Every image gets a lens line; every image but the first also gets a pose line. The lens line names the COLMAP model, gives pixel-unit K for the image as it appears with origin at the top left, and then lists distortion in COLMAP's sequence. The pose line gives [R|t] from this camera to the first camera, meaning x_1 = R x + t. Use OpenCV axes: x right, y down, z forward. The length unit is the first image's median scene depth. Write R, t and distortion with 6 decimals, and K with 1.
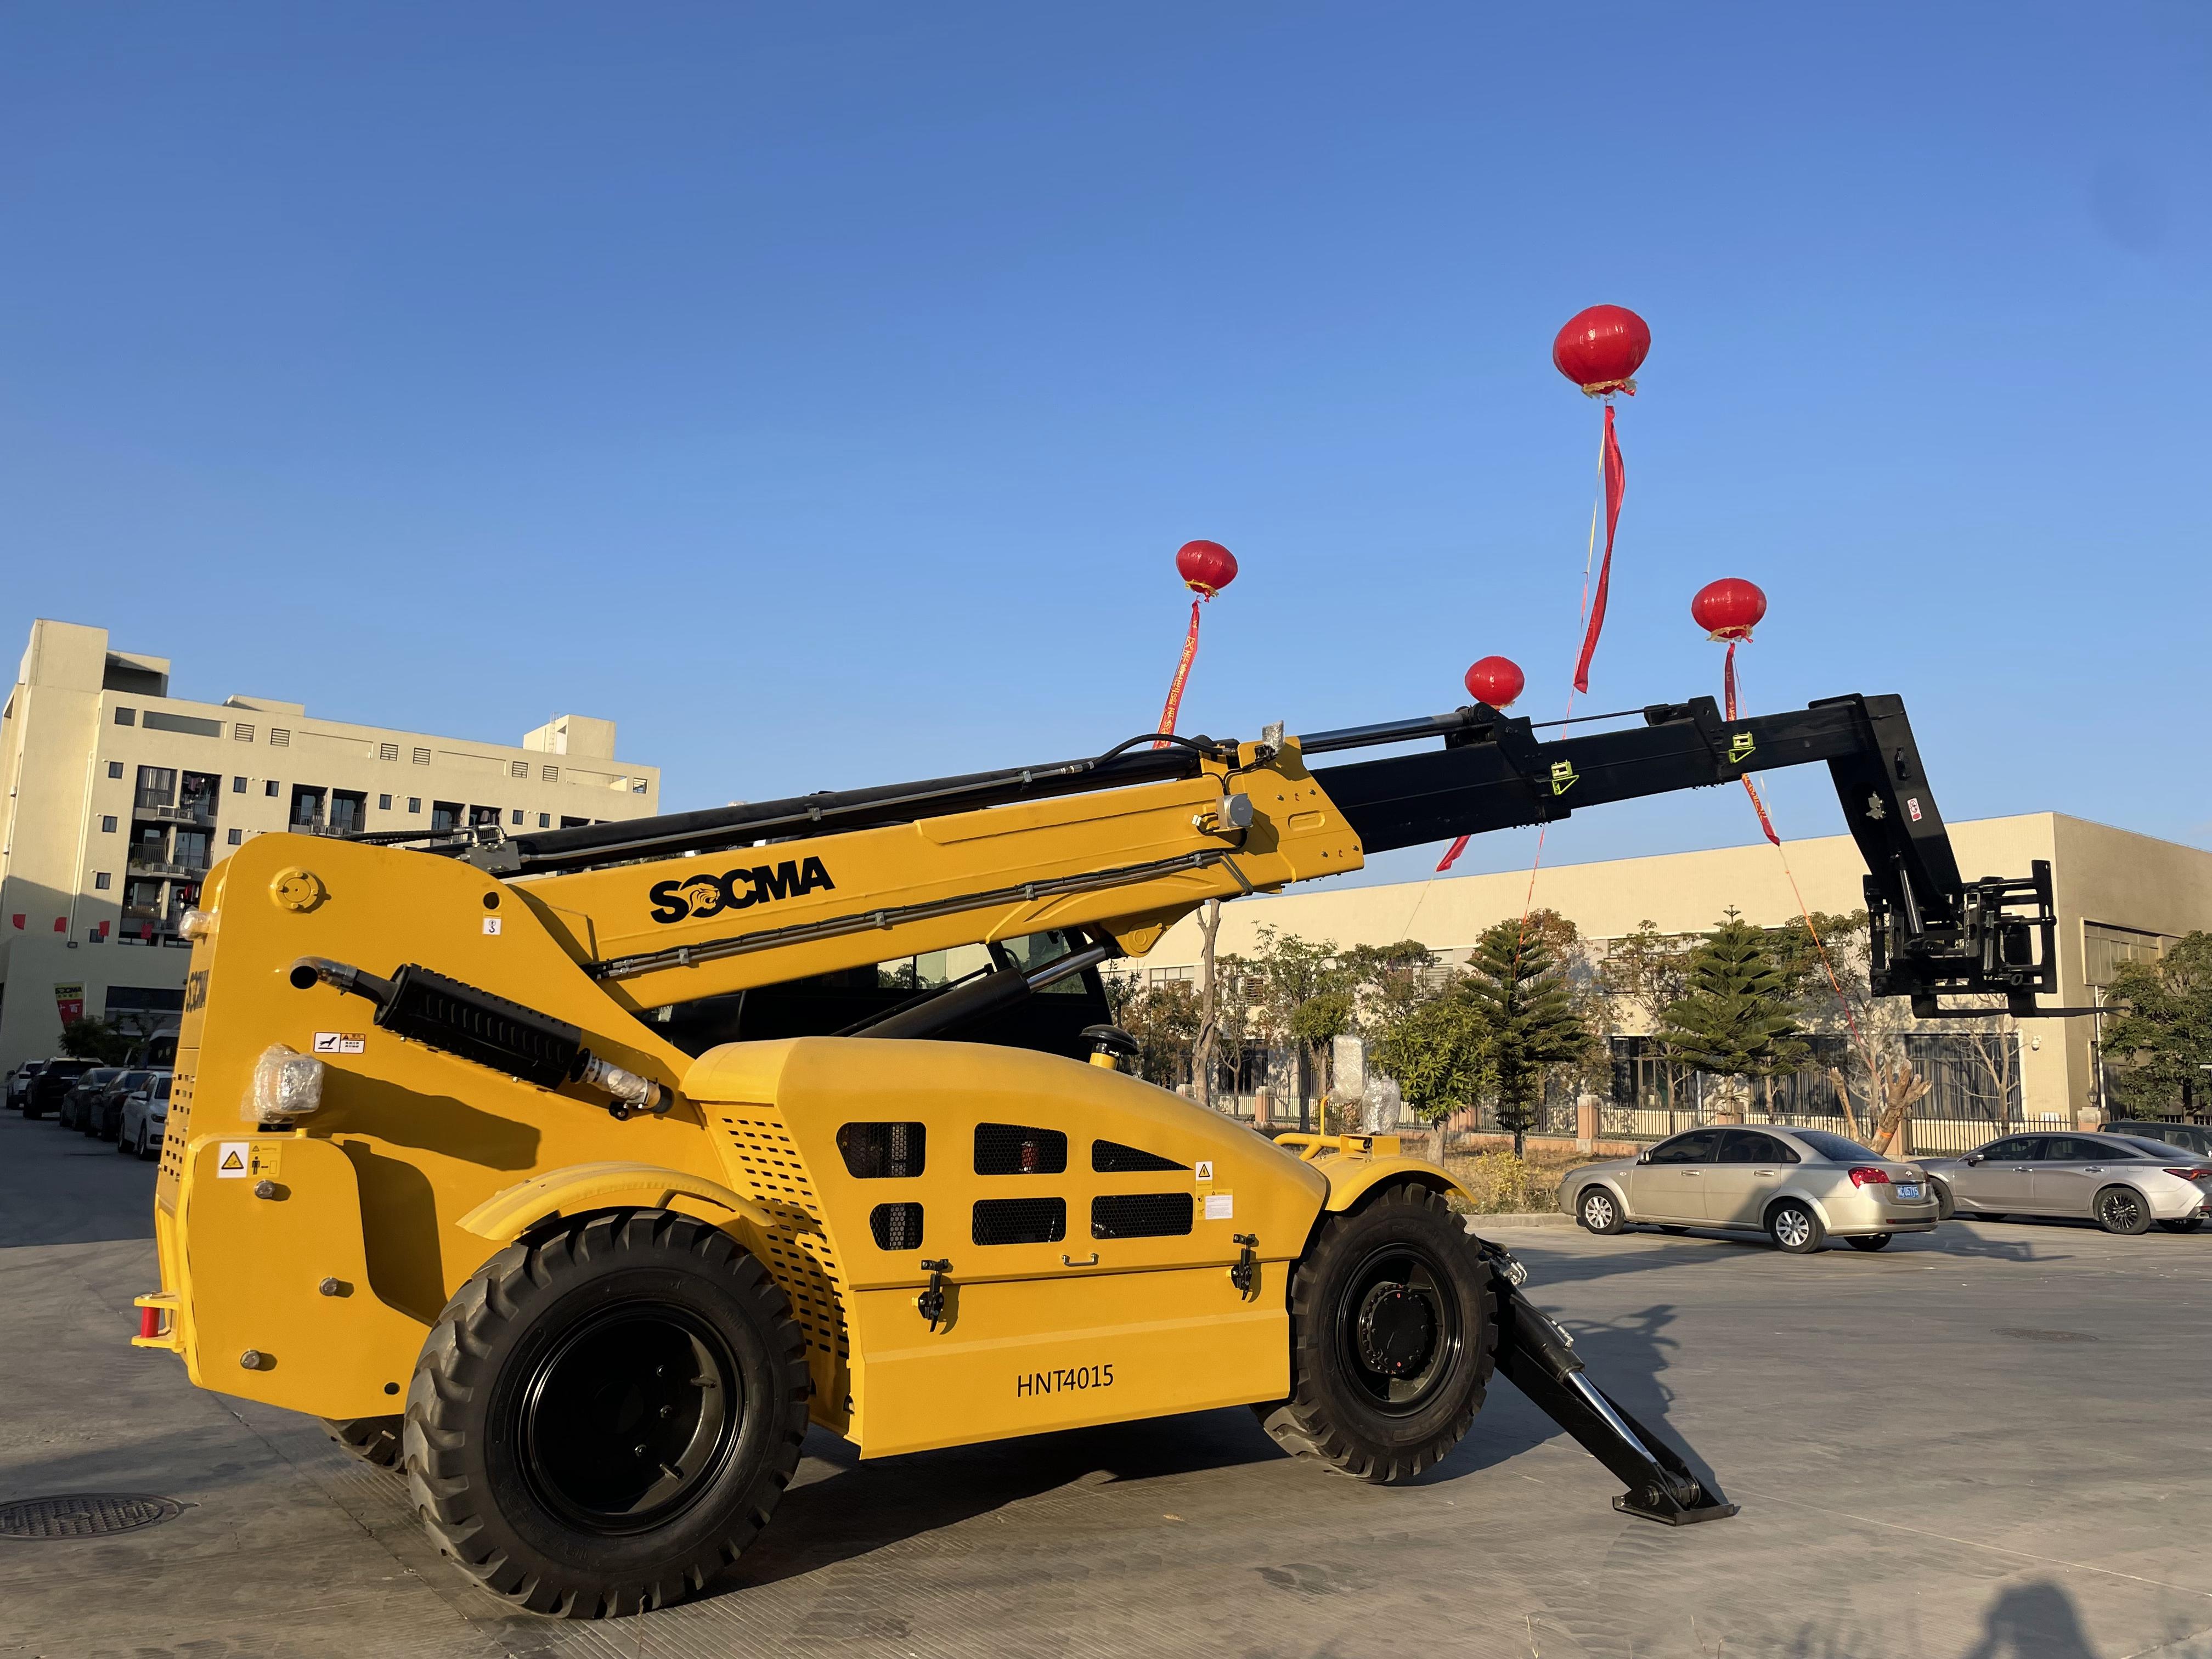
lens RADIAL K [[1672.3, 0, 1112.9], [0, 1672.3, 829.8], [0, 0, 1]] dist [0.083677, -0.119891]
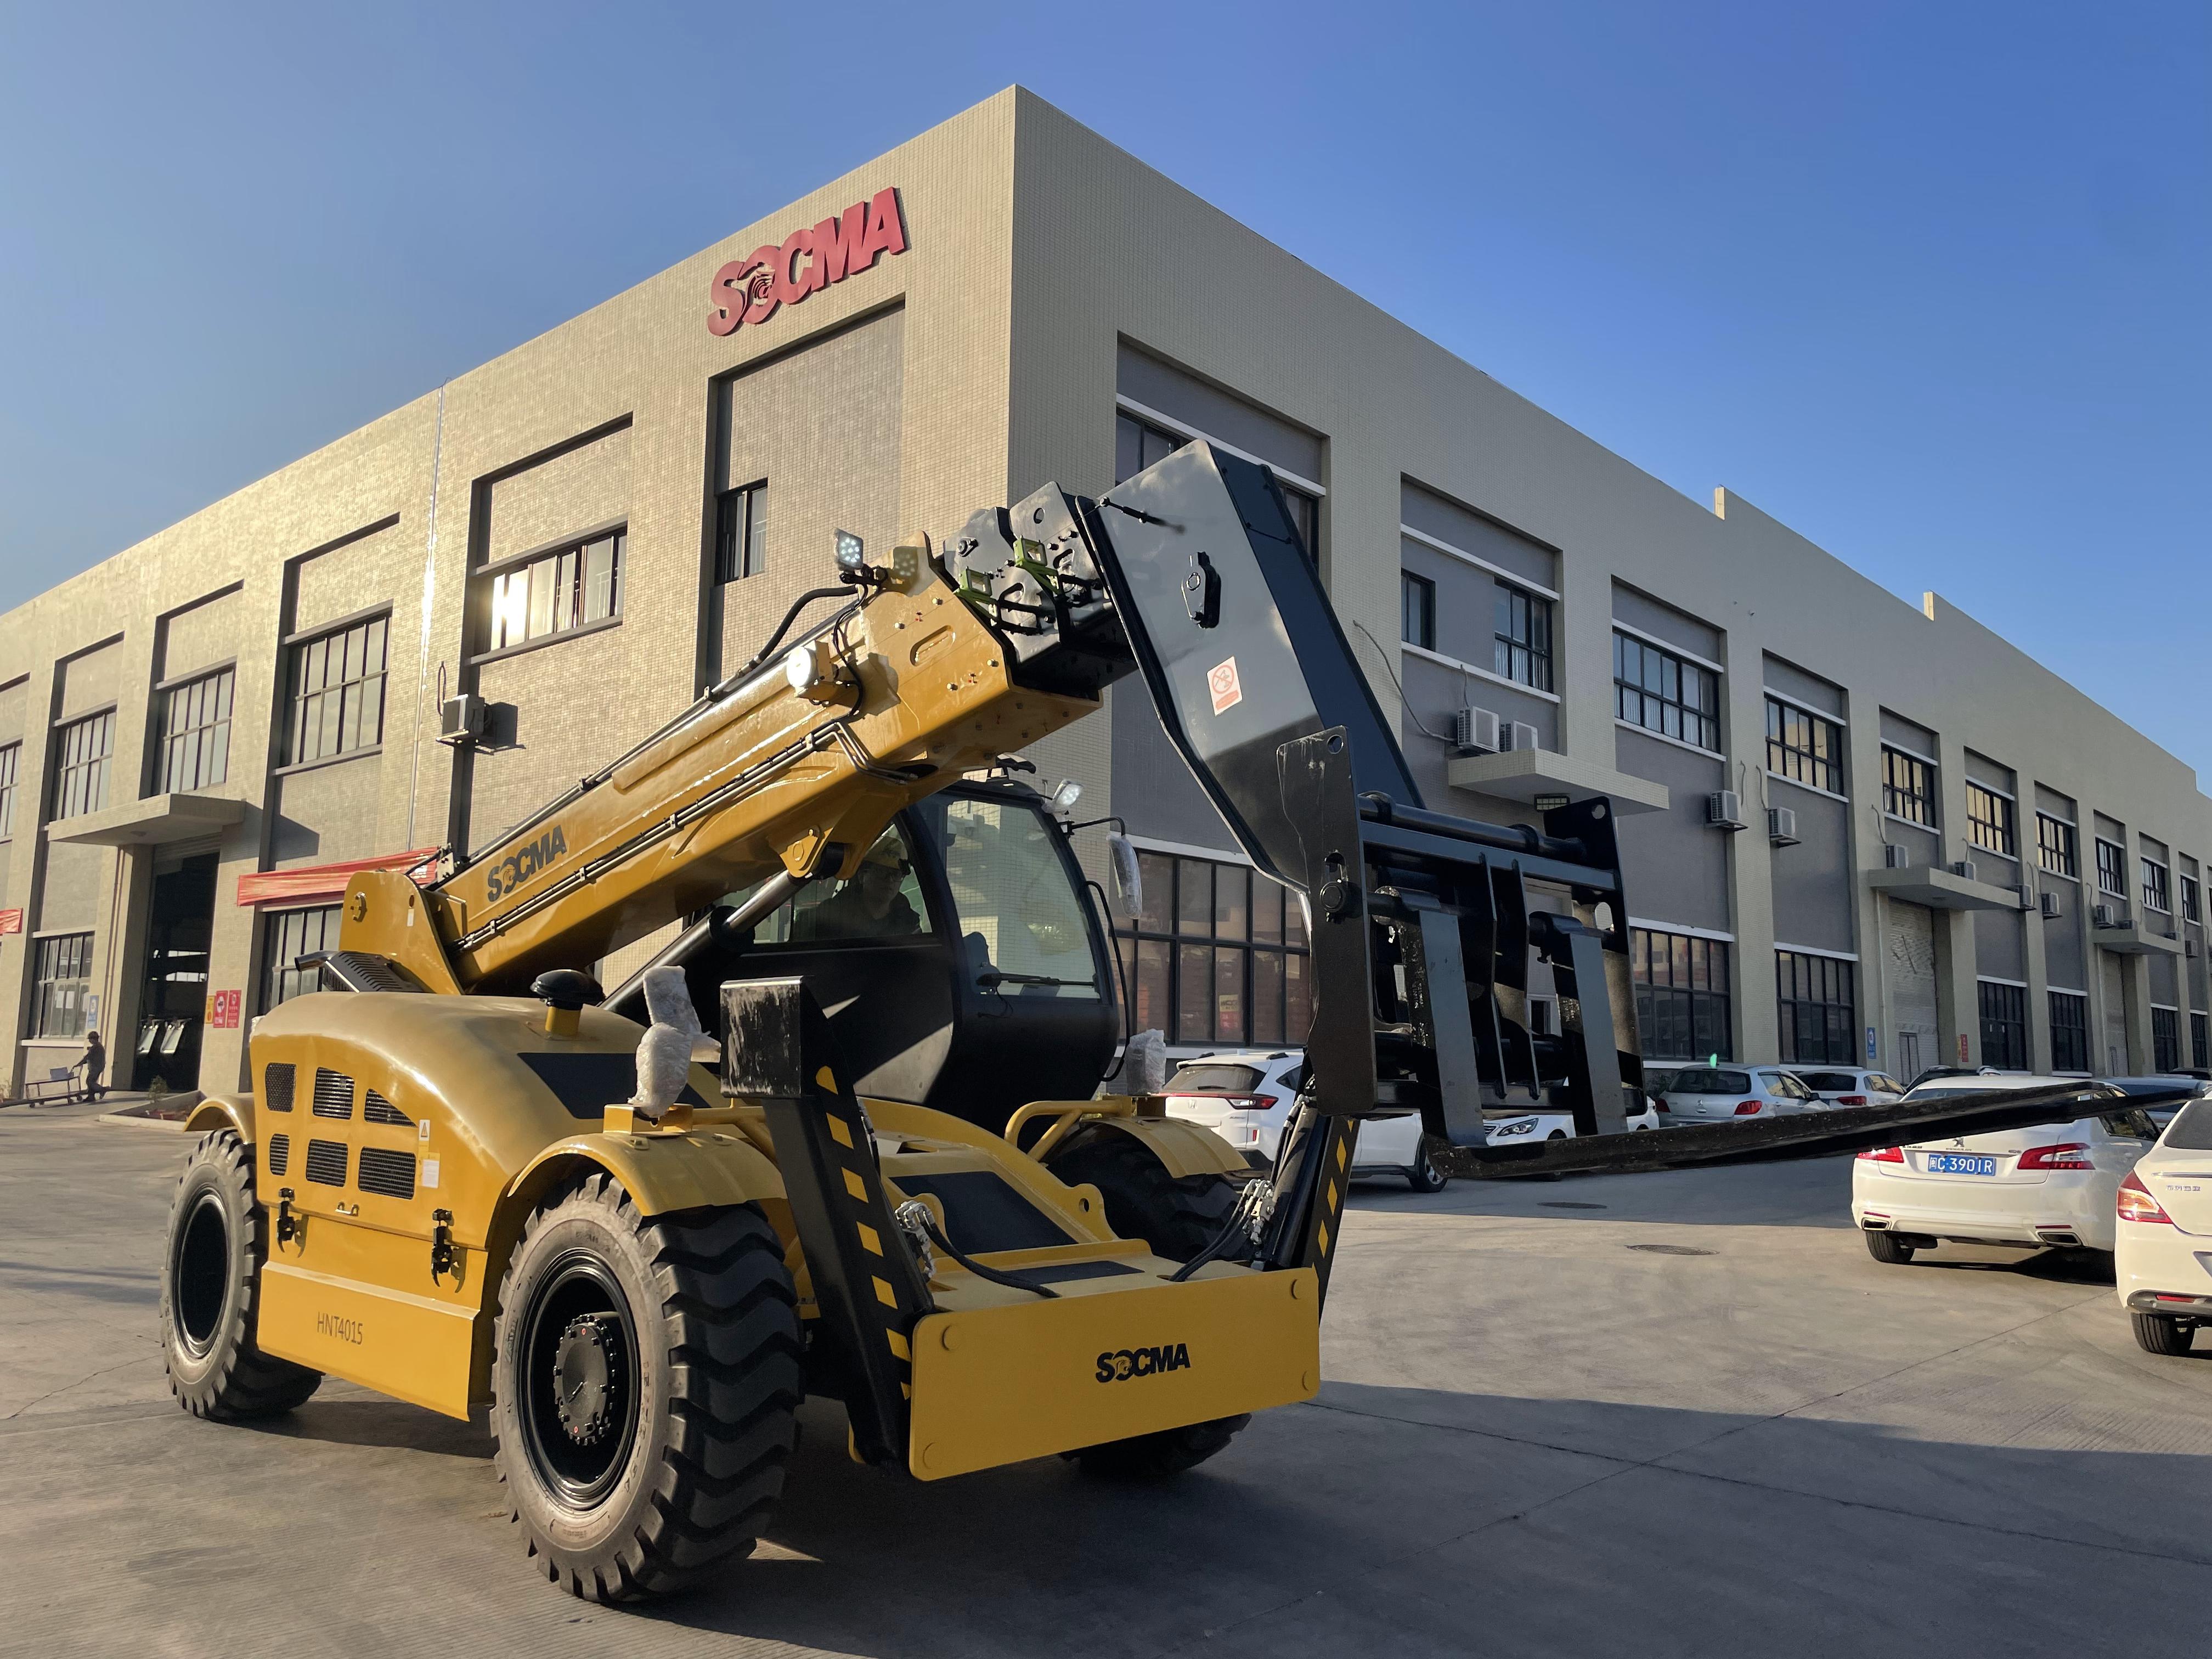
lens RADIAL K [[1672.3, 0, 1112.9], [0, 1672.3, 829.8], [0, 0, 1]] dist [0.083677, -0.119891]
pose [[0.185701, -0.131839, -0.973721, 1.037991], [0.128824, 0.985671, -0.108889, 0.201465], [0.974125, -0.105218, 0.200025, 1.249920]]
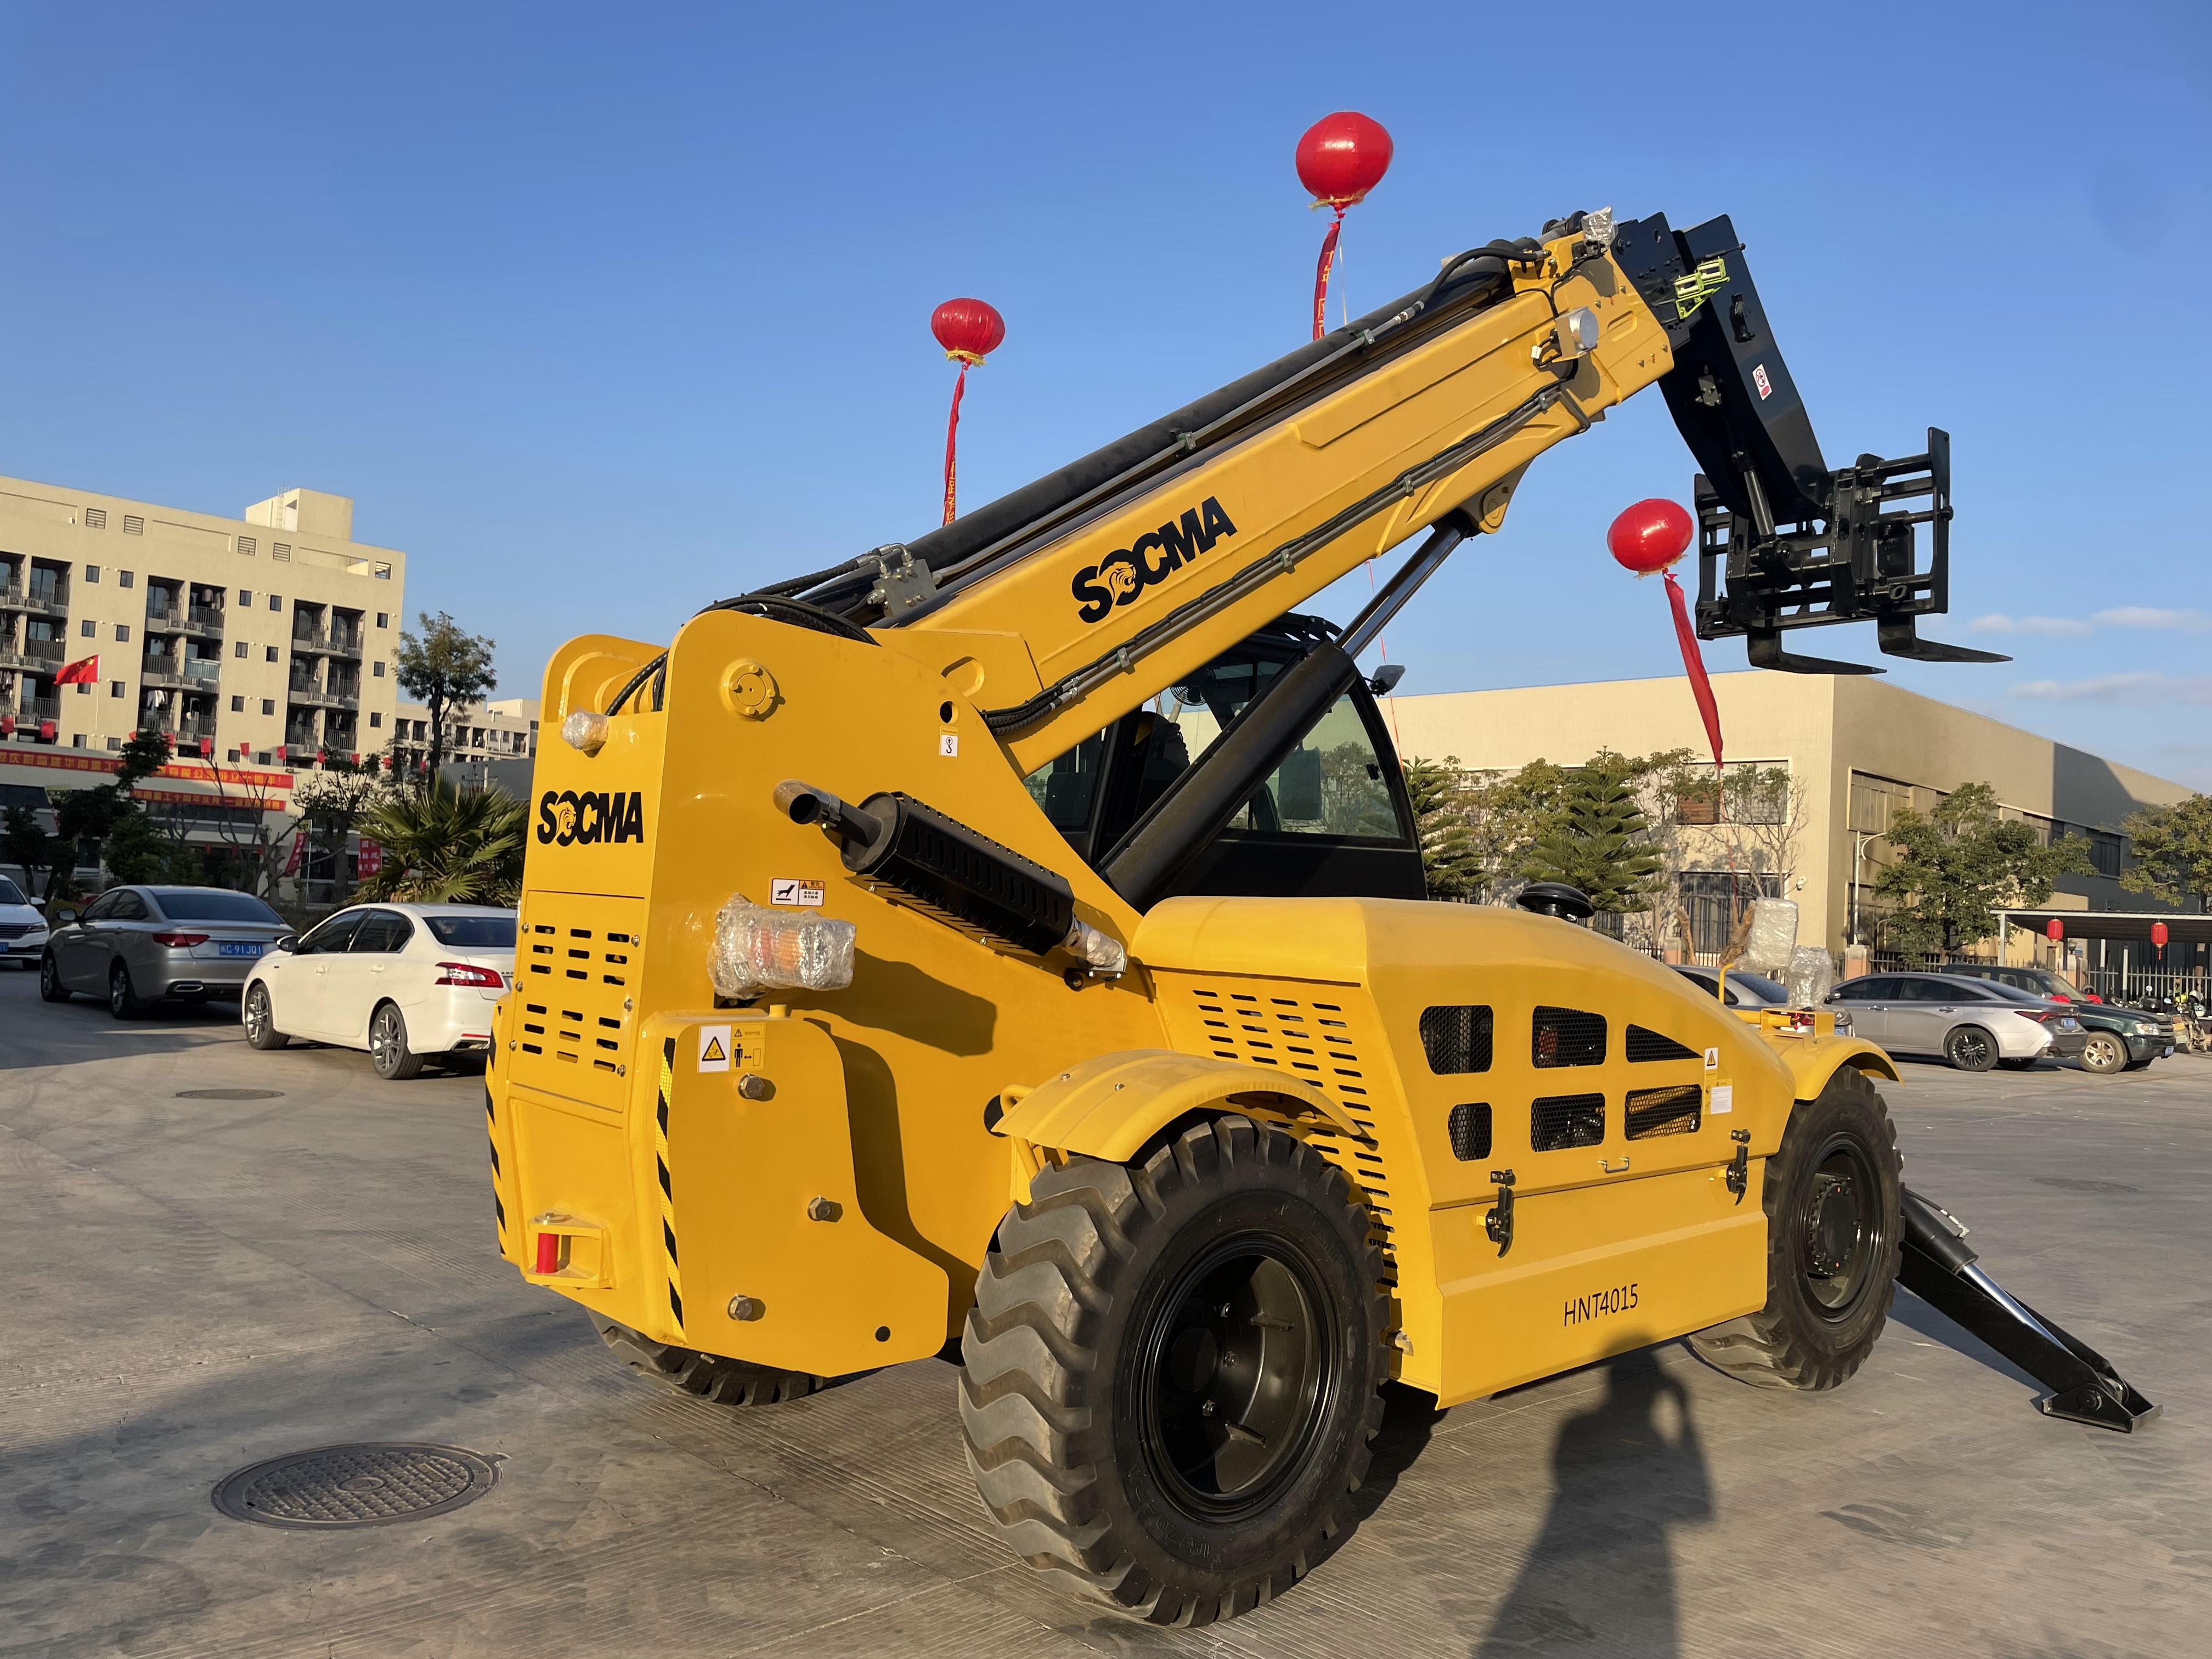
lens RADIAL K [[1680.2, 0, 1104.5], [0, 1680.2, 821.1], [0, 0, 1]] dist [0.034460, -0.003350]
pose [[0.988969, 0.028743, 0.145306, -0.399648], [-0.043431, 0.994144, 0.098948, 0.012040], [-0.141611, -0.104168, 0.984426, 0.221381]]
